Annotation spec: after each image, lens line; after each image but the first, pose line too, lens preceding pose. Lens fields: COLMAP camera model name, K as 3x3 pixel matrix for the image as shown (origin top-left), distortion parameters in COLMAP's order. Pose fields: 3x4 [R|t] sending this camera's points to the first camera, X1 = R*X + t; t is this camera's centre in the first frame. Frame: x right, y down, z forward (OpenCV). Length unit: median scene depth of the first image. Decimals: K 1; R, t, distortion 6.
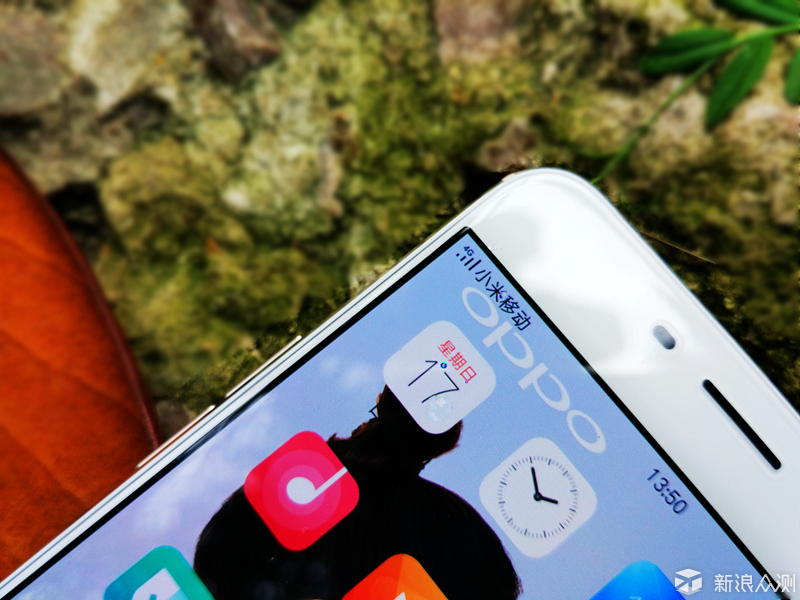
lens RADIAL K [[777.5, 0, 414.5], [0, 777.5, 297.6], [0, 0, 1]] dist [0.075962, -0.318135]
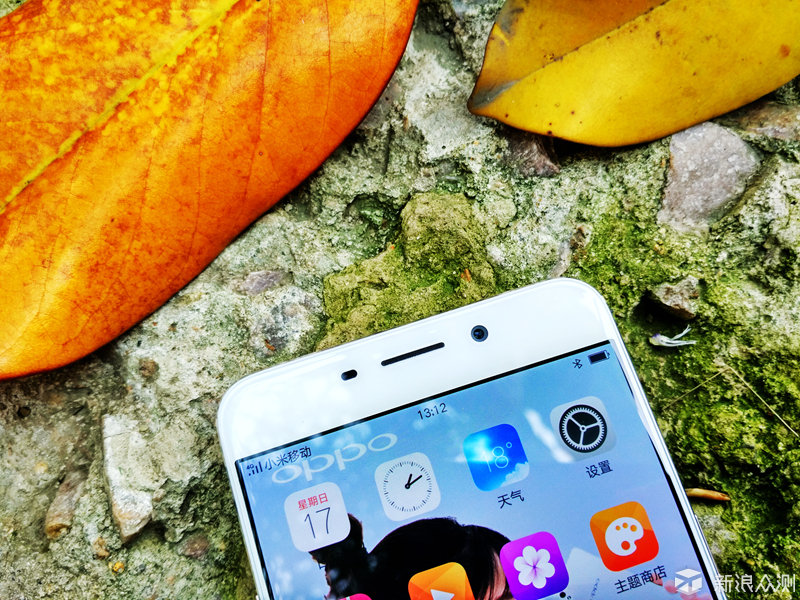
lens RADIAL K [[765.0, 0, 405.2], [0, 765.0, 299.0], [0, 0, 1]] dist [0.086767, -0.315892]
pose [[0.920808, 0.389728, 0.014977, -0.374299], [-0.388009, 0.919285, -0.066064, 0.116725], [-0.039515, 0.055021, 0.997703, -0.436457]]
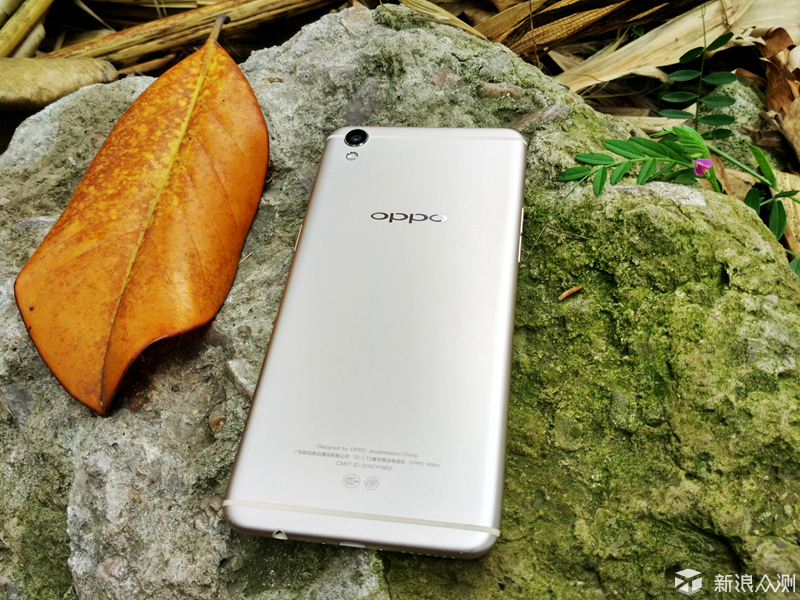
lens RADIAL K [[765.0, 0, 405.2], [0, 765.0, 299.0], [0, 0, 1]] dist [0.086767, -0.315892]
pose [[0.998721, 0.046825, -0.019076, -0.182486], [-0.050468, 0.900354, -0.432222, 1.265286], [-0.003064, 0.432632, 0.901566, -1.250473]]
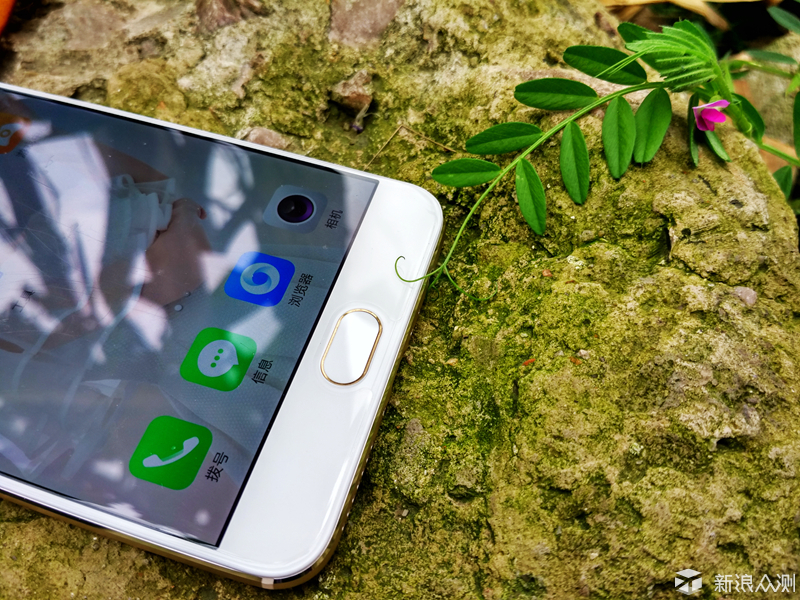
lens RADIAL K [[777.5, 0, 414.5], [0, 777.5, 297.6], [0, 0, 1]] dist [0.075962, -0.318135]
pose [[0.978314, 0.192479, -0.076504, 0.451355], [-0.206985, 0.894951, -0.395247, 0.819182], [-0.007610, 0.402511, 0.915384, -0.310444]]
